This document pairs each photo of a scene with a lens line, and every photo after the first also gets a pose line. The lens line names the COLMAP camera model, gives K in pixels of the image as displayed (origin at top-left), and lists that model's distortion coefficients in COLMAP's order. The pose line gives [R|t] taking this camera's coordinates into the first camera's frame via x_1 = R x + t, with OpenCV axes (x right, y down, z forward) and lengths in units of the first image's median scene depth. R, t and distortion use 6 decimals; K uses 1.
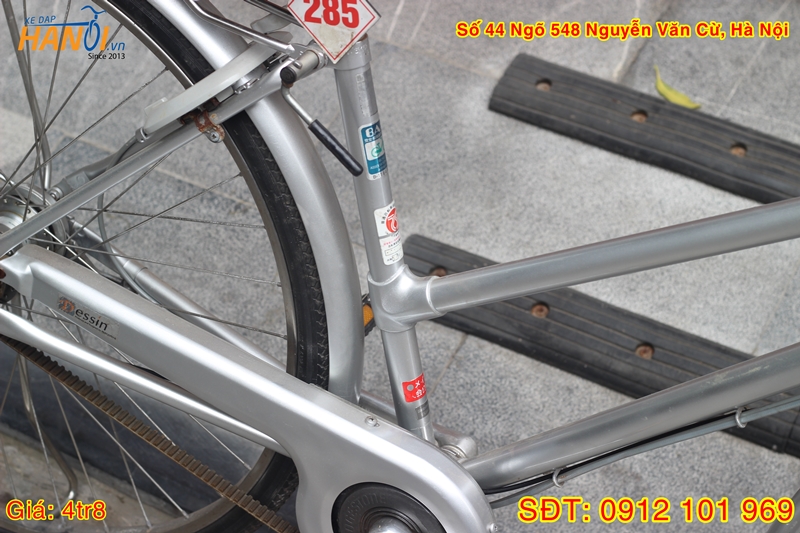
lens RADIAL K [[1903.8, 0, 399.2], [0, 1903.8, 265.1], [0, 0, 1]] dist [-0.082494, 0.000000]
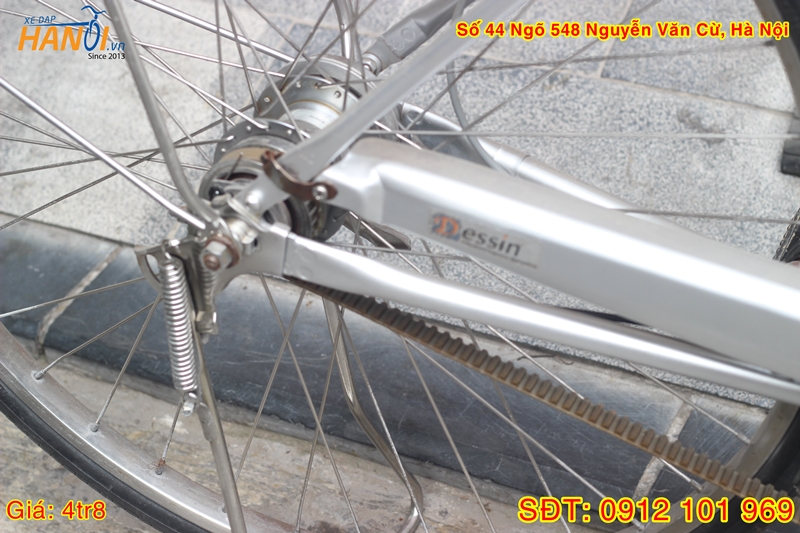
lens RADIAL K [[1903.8, 0, 400.9], [0, 1903.8, 267.5], [0, 0, 1]] dist [-0.082494, 0.000000]
pose [[0.986805, -0.151276, -0.057726, -0.122743], [0.153180, 0.987740, 0.030101, 0.010816], [0.052465, -0.038546, 0.997879, 0.303314]]
